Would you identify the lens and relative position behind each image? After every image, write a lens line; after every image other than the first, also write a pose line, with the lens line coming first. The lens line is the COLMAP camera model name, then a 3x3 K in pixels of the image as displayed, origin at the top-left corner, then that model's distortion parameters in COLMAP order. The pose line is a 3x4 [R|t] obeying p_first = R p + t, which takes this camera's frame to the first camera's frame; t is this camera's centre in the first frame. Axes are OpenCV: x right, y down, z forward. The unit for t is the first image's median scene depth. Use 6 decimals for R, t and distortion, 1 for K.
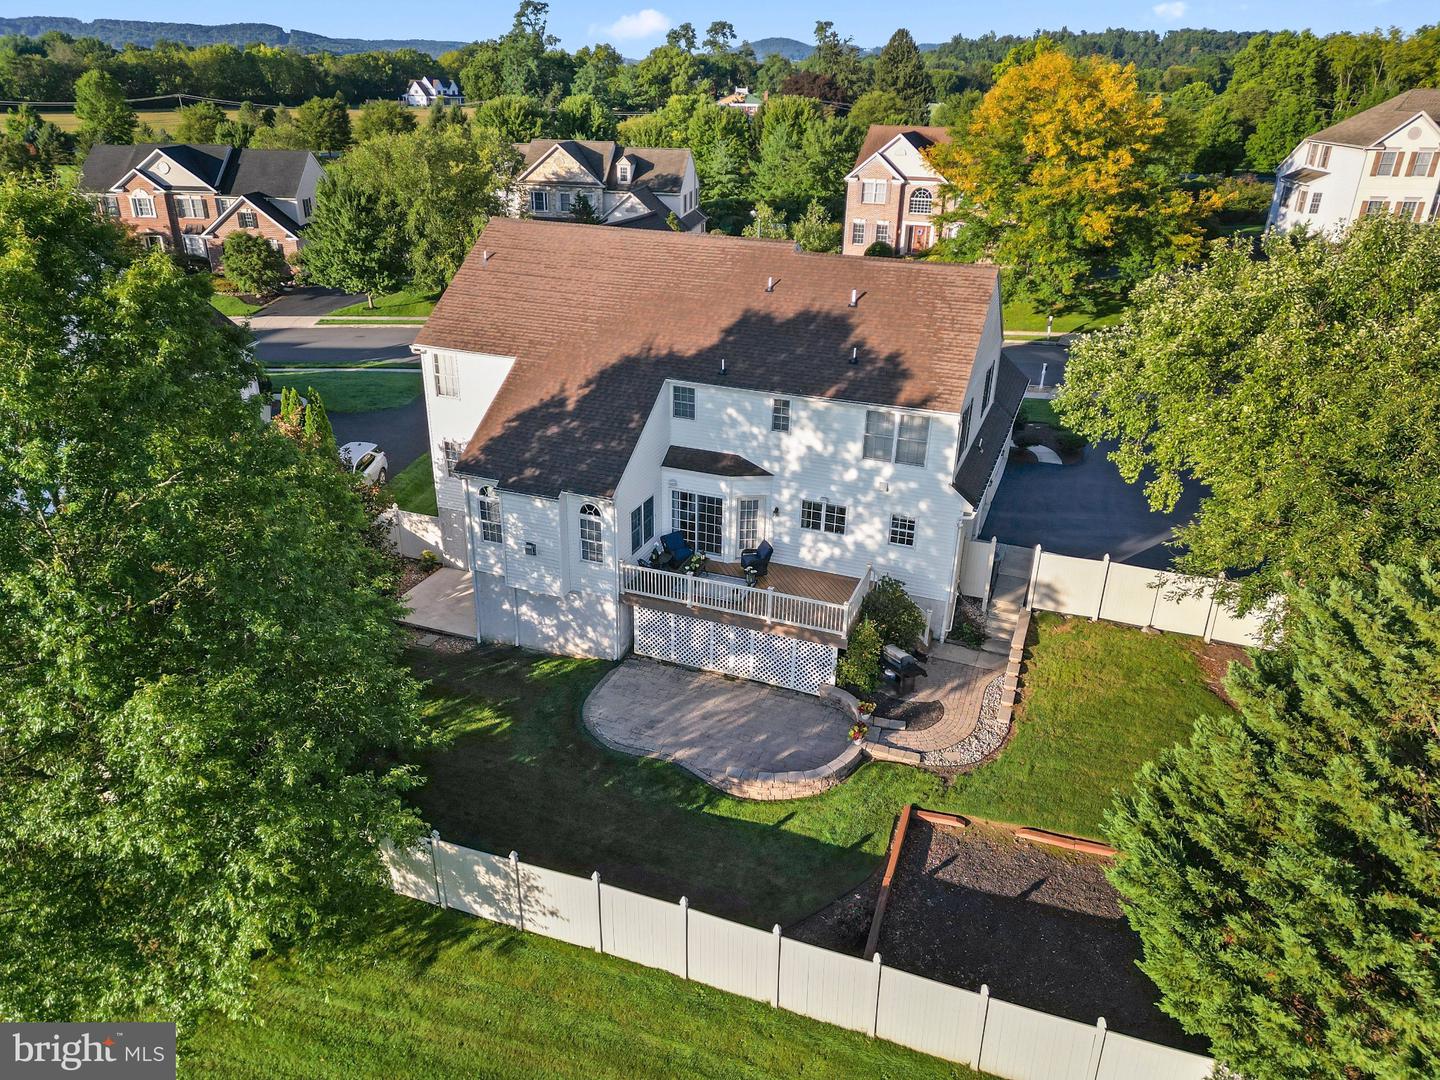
lens RADIAL K [[1046.0, 0, 715.3], [0, 1046.0, 501.4], [0, 0, 1]] dist [0.089553, -0.169654]
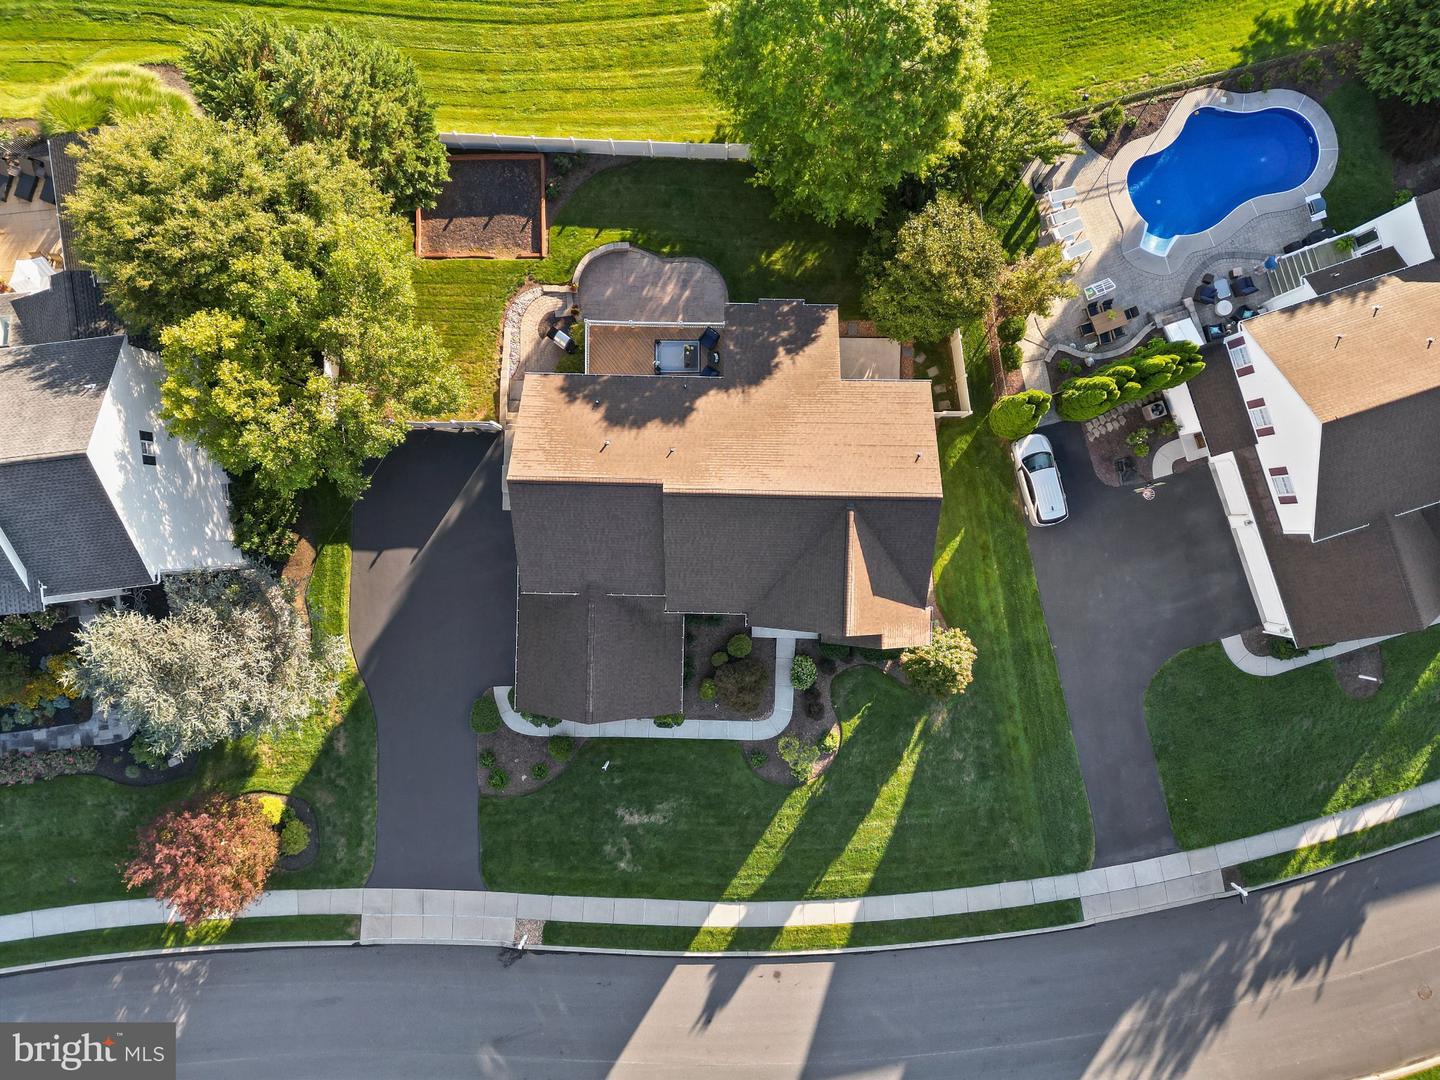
lens RADIAL K [[1046.0, 0, 715.3], [0, 1046.0, 501.4], [0, 0, 1]] dist [0.089553, -0.169654]
pose [[-0.940497, 0.339504, -0.014225, 0.045037], [-0.142203, -0.355220, 0.923903, -1.544702], [0.308616, 0.870951, 0.382361, 0.589789]]
